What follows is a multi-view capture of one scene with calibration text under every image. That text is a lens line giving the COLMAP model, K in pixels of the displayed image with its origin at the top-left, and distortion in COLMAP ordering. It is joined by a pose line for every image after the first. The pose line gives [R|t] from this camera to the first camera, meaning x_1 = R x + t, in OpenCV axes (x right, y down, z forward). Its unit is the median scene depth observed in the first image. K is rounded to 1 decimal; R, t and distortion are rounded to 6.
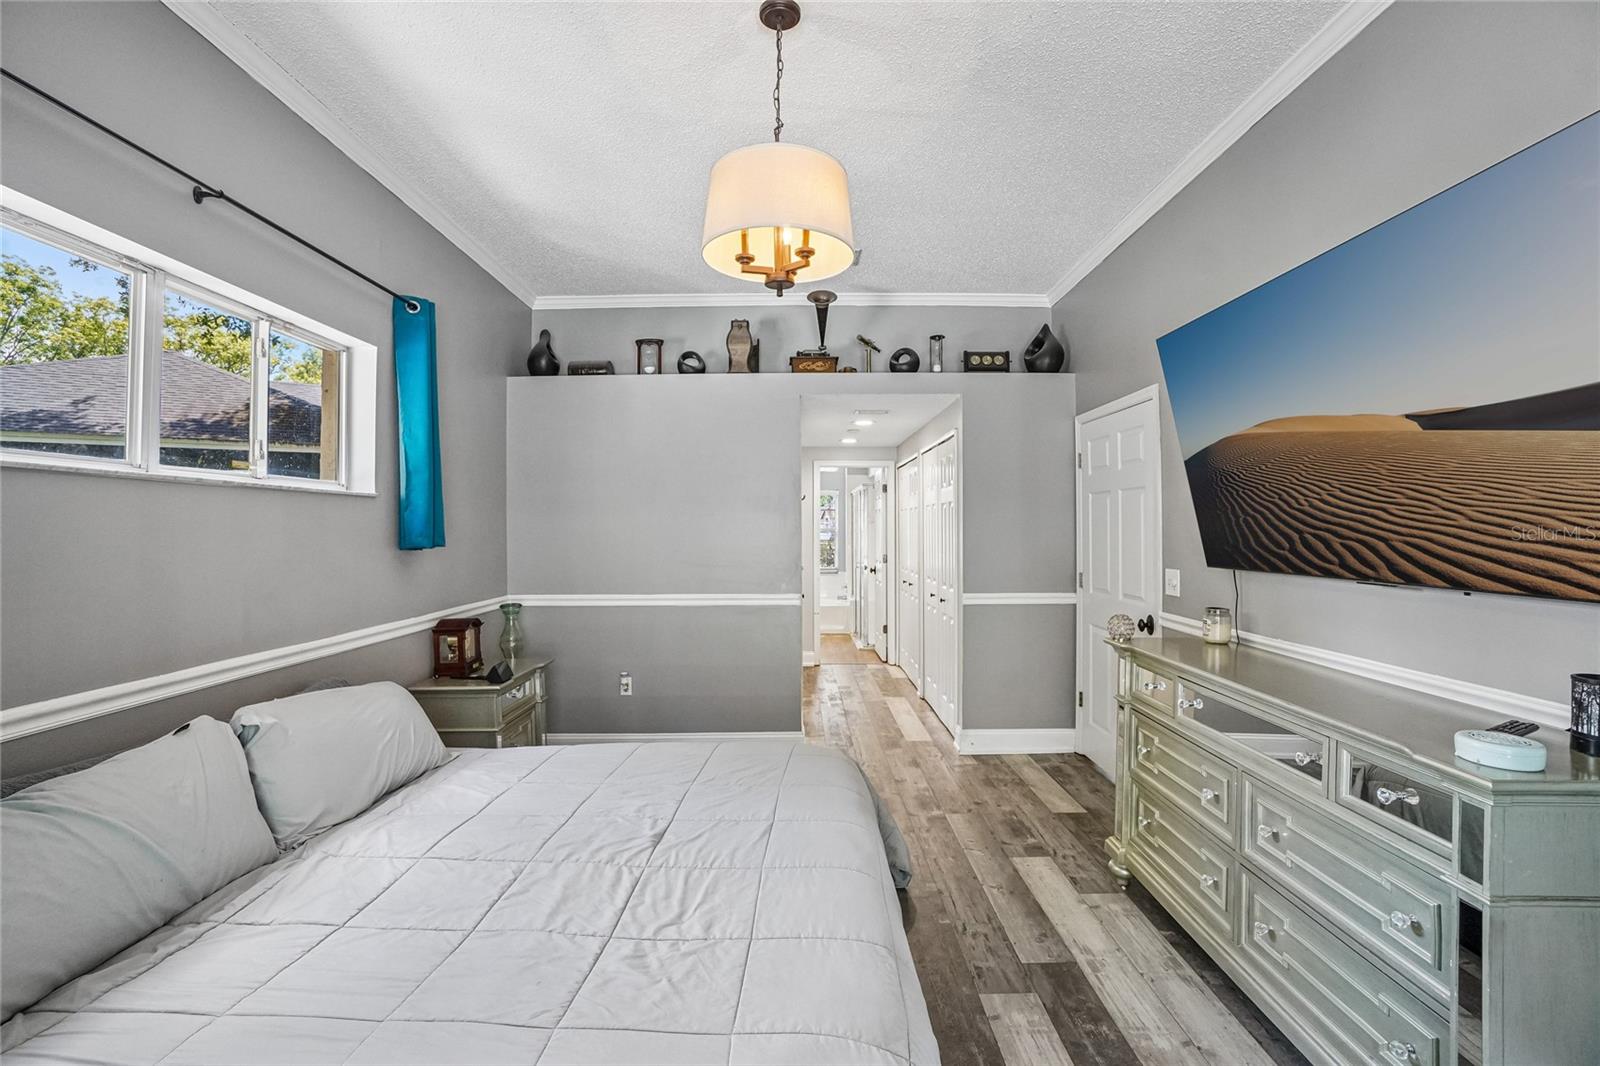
lens RADIAL K [[707.0, 0, 799.0], [0, 707.0, 525.2], [0, 0, 1]] dist [-0.057727, 0.018560]
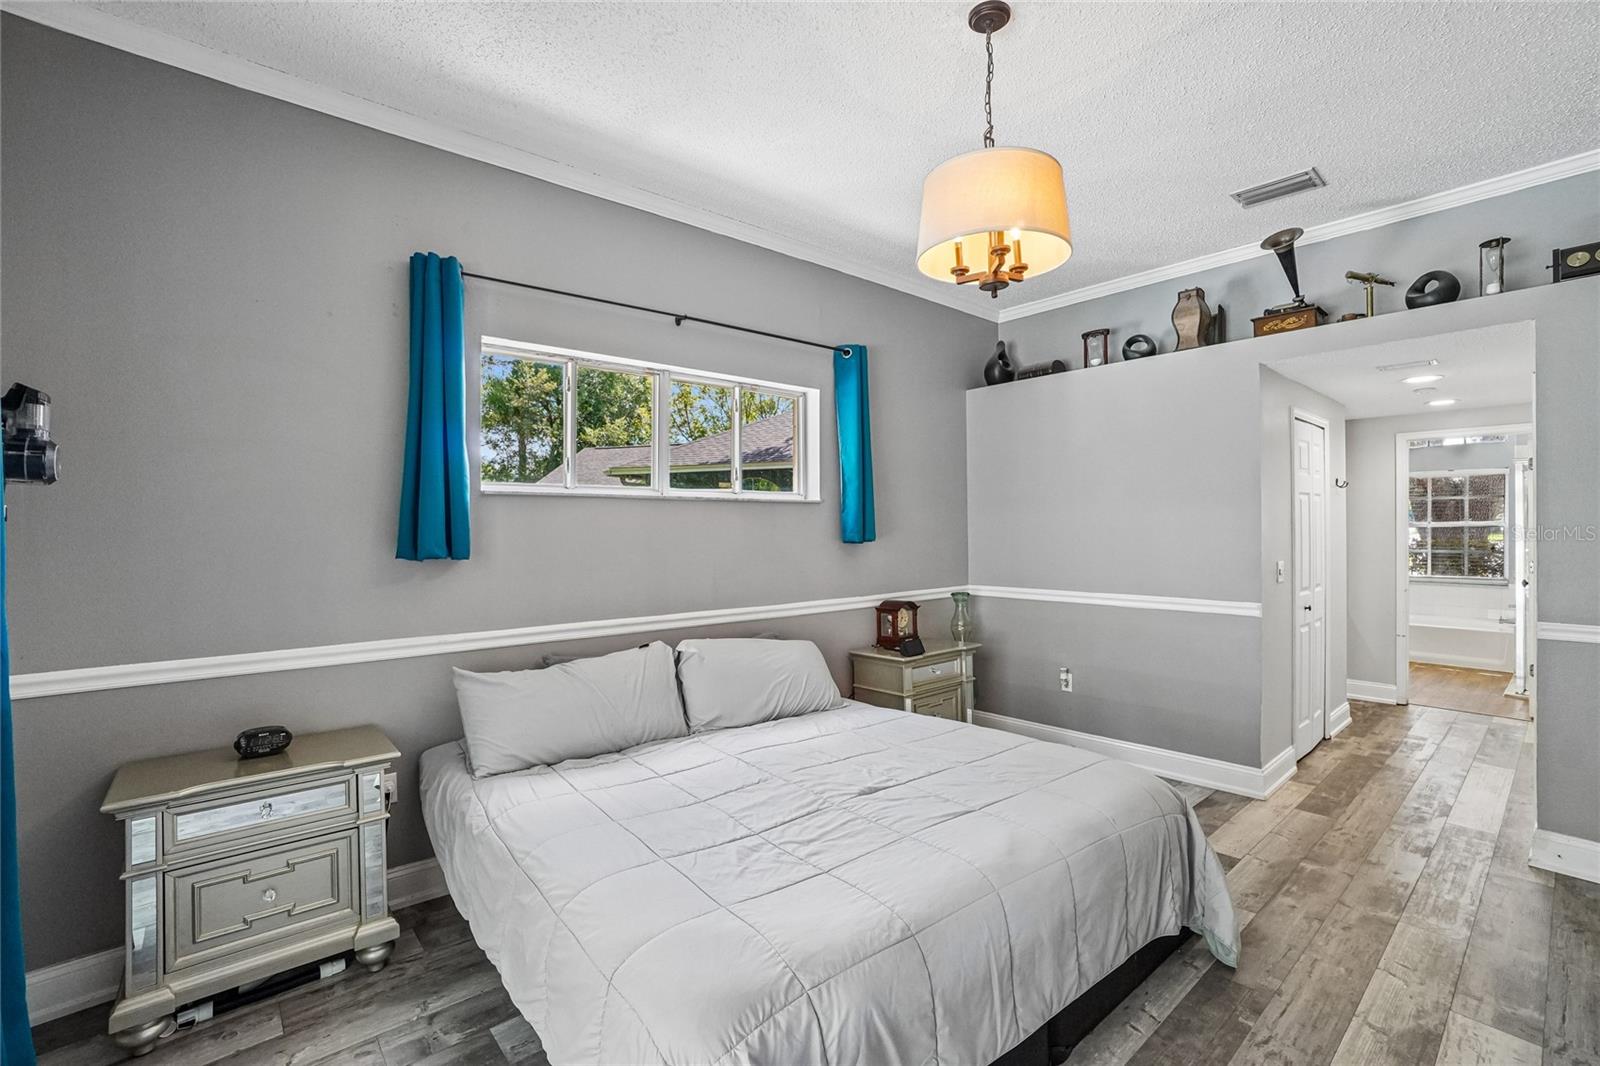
lens RADIAL K [[707.0, 0, 800.4], [0, 707.0, 525.6], [0, 0, 1]] dist [-0.057727, 0.018560]
pose [[0.647251, -0.003028, -0.762271, 0.290750], [0.008650, 0.999957, 0.003372, -0.001675], [0.762228, -0.008776, 0.647249, 0.069243]]
